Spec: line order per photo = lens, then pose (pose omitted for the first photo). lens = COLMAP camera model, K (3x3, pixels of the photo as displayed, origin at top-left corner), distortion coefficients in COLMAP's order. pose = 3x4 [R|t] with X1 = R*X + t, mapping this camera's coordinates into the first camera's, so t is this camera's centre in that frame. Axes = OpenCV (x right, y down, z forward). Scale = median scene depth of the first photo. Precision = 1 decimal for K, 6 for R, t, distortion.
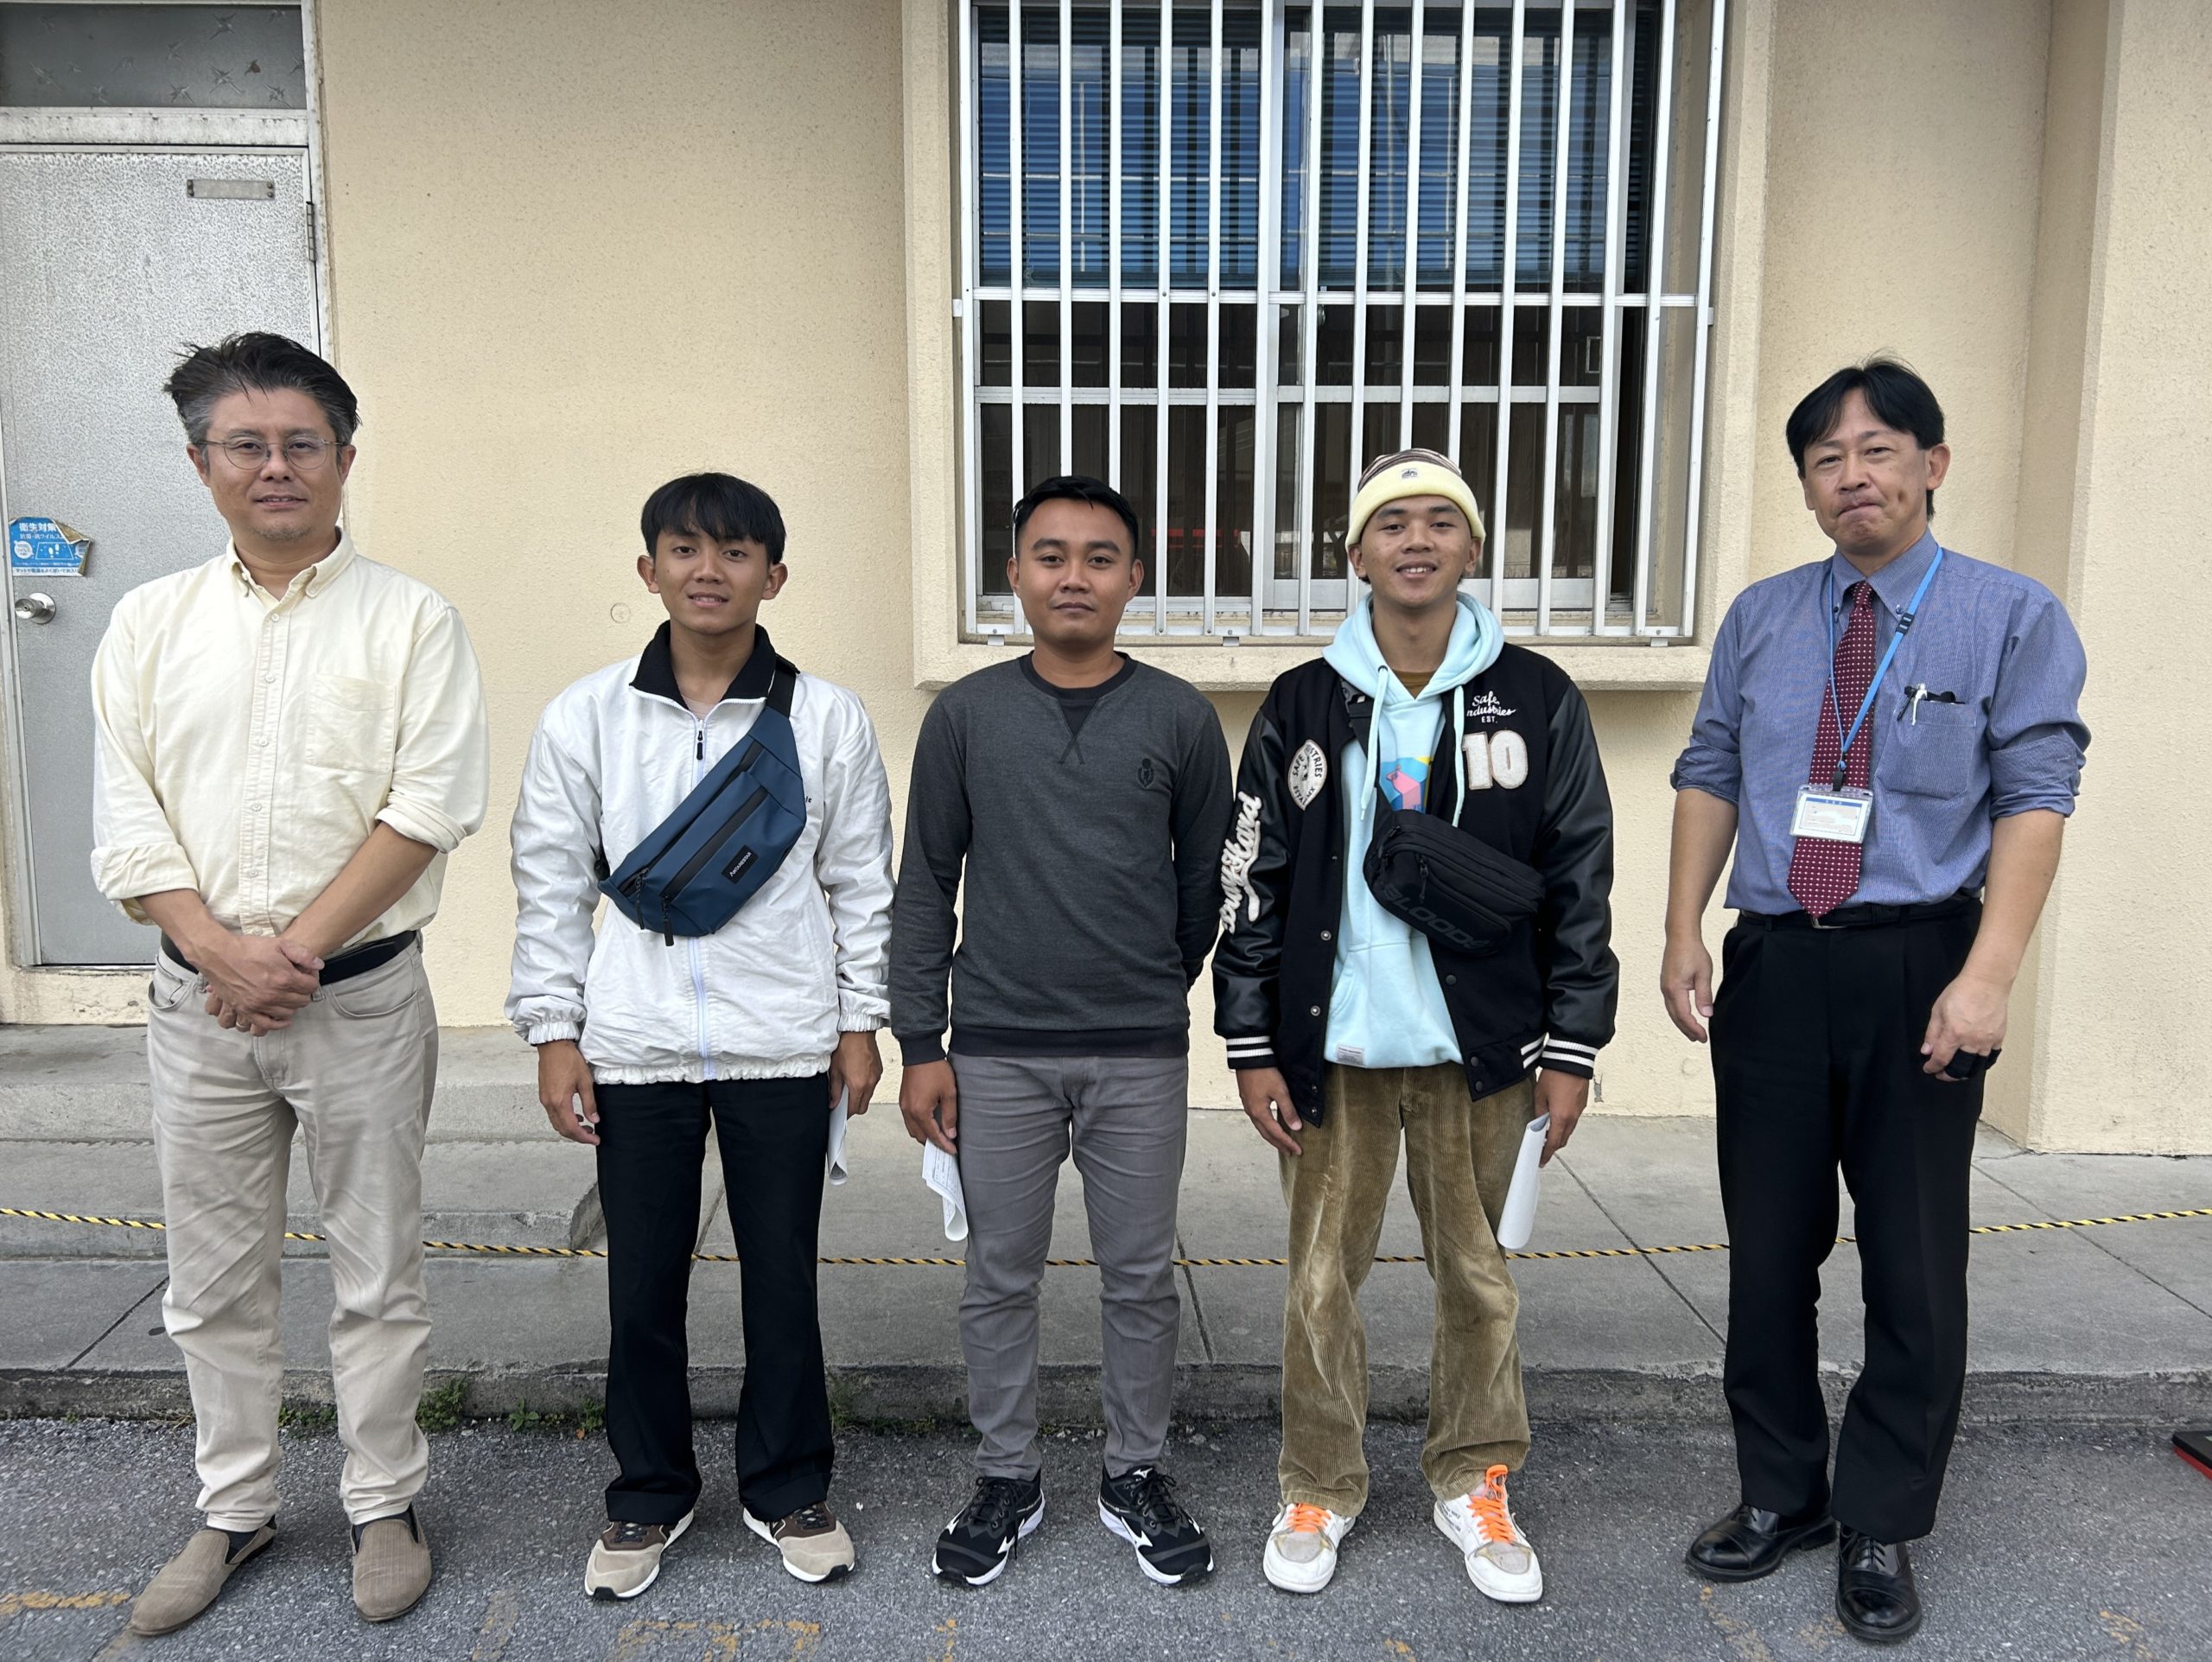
lens RADIAL K [[1647.6, 0, 1105.5], [0, 1647.6, 820.9], [0, 0, 1]] dist [0.020599, -0.031358]
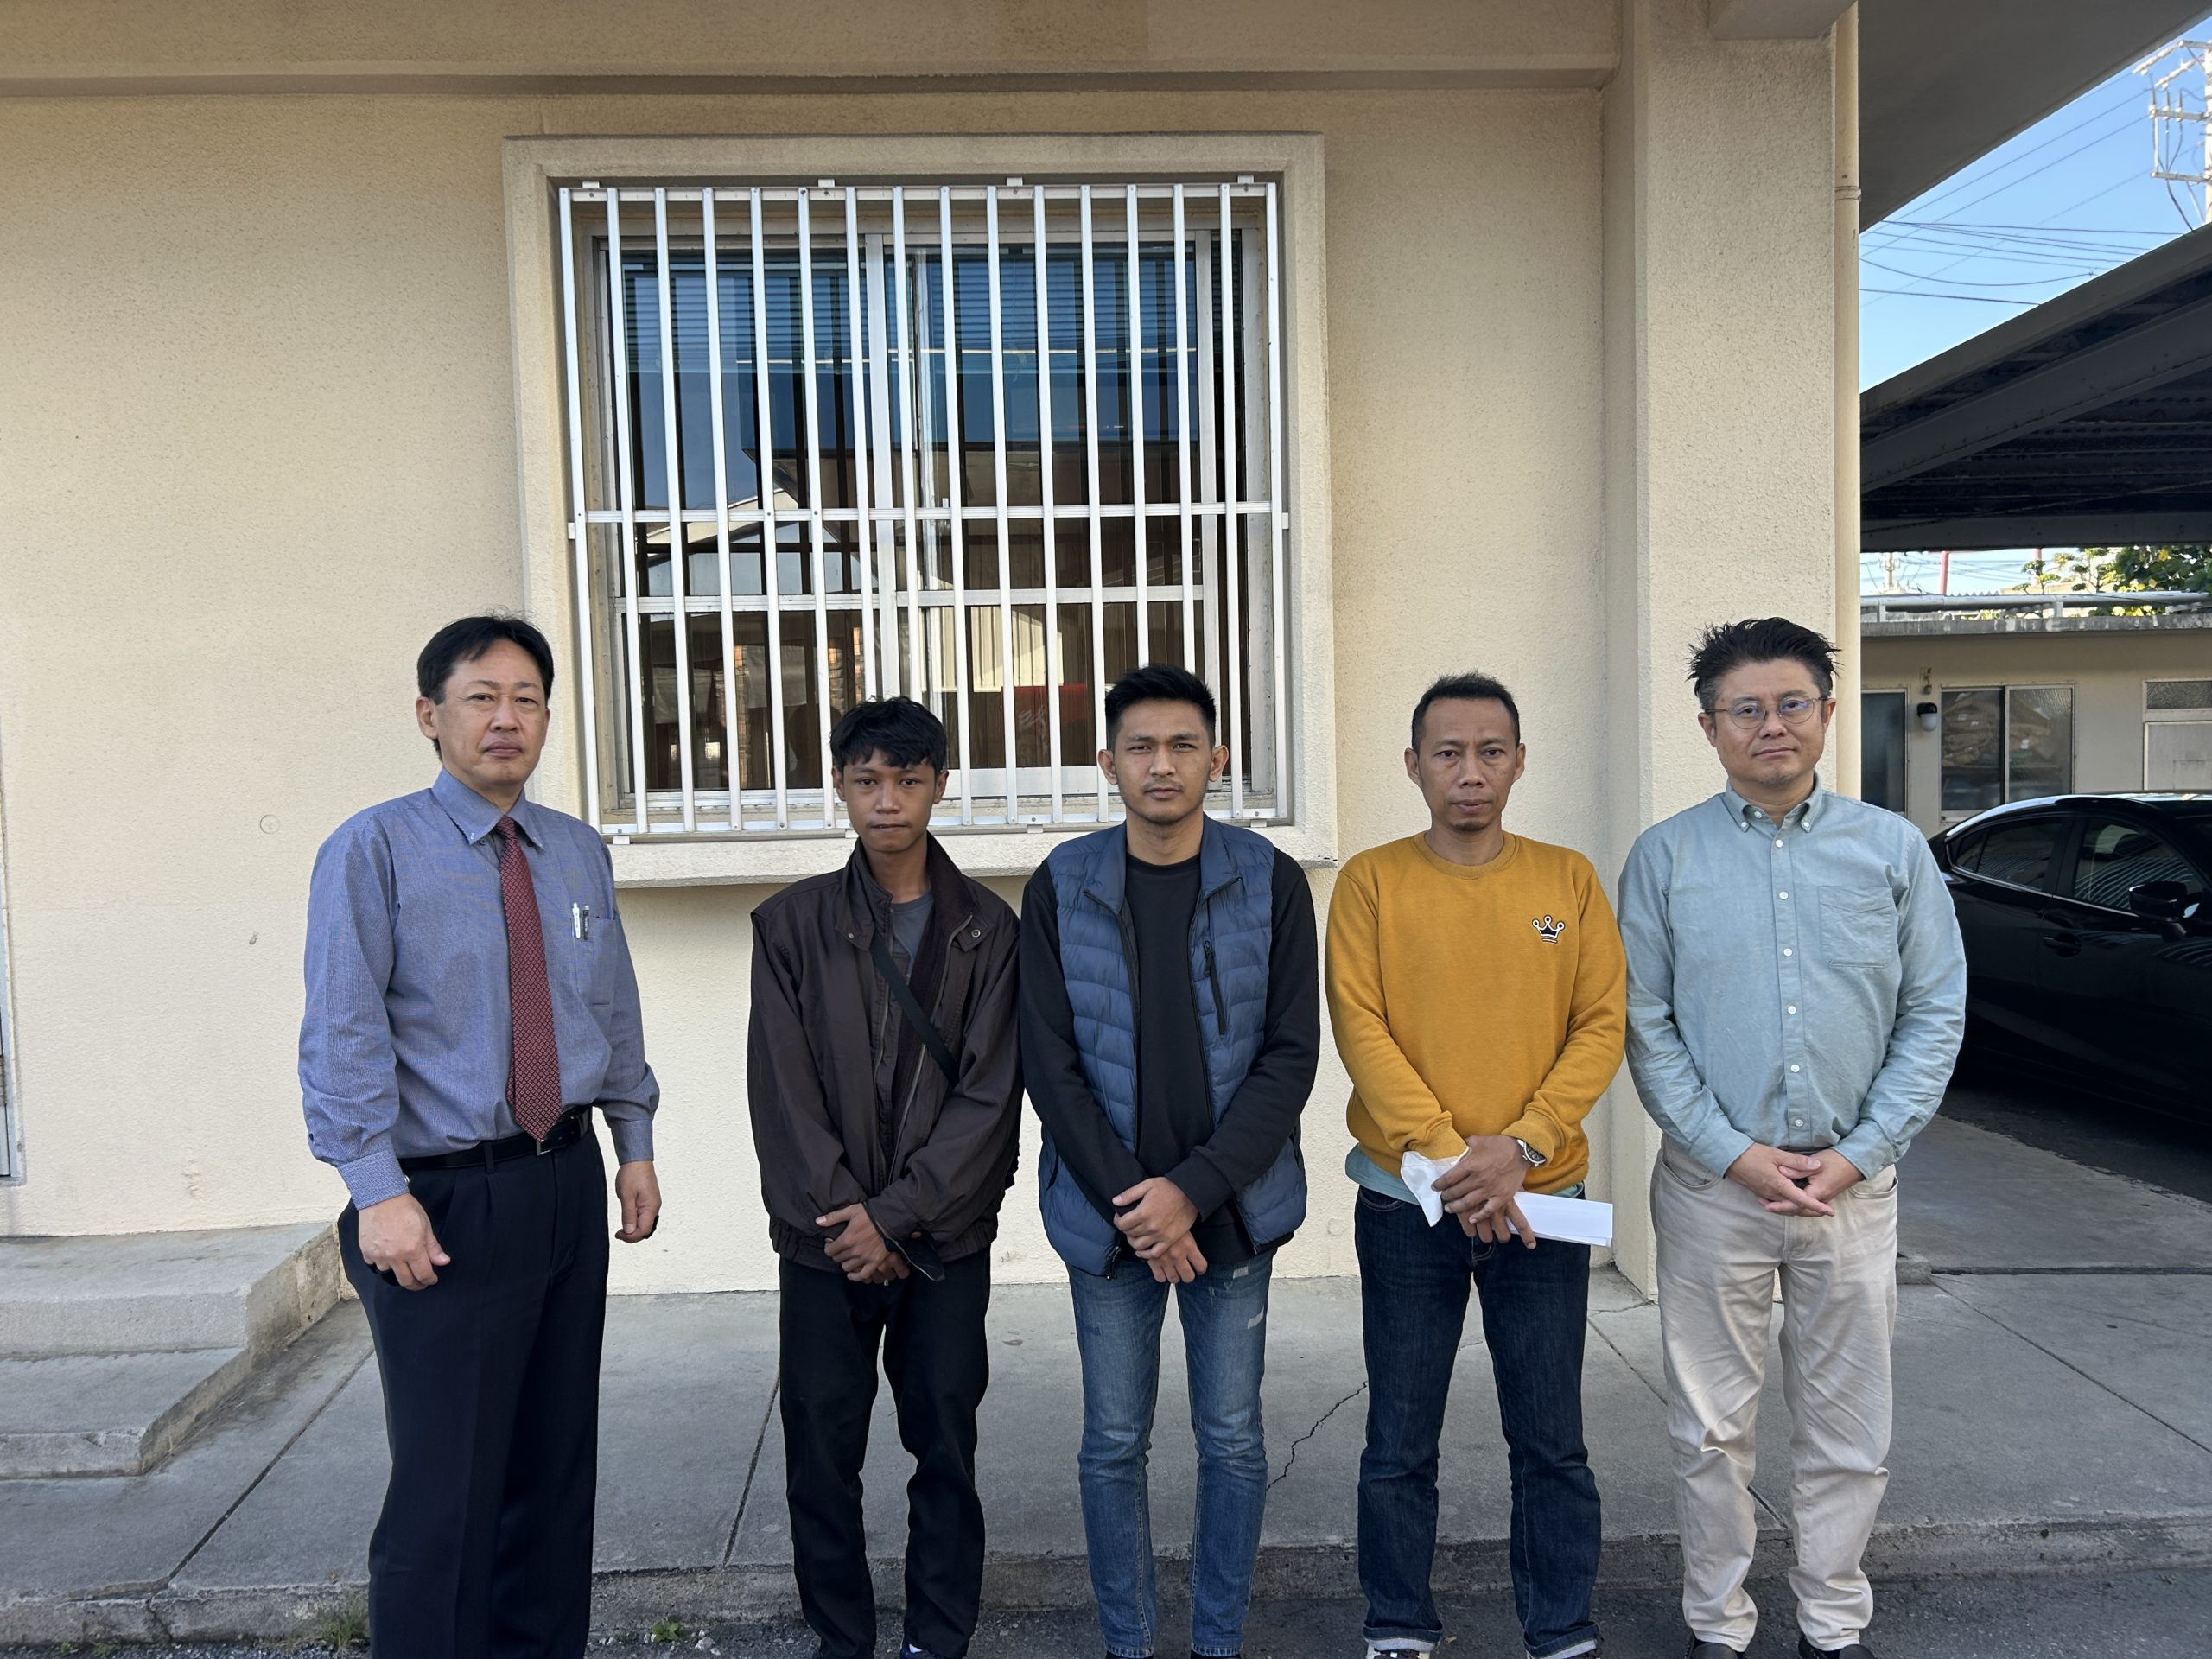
lens RADIAL K [[1647.4, 0, 1105.5], [0, 1647.4, 819.4], [0, 0, 1]] dist [0.020599, -0.031358]
pose [[0.999224, -0.031065, 0.024214, 0.219711], [0.032877, 0.996378, -0.078422, -0.032752], [-0.021690, 0.079157, 0.996626, -0.046467]]
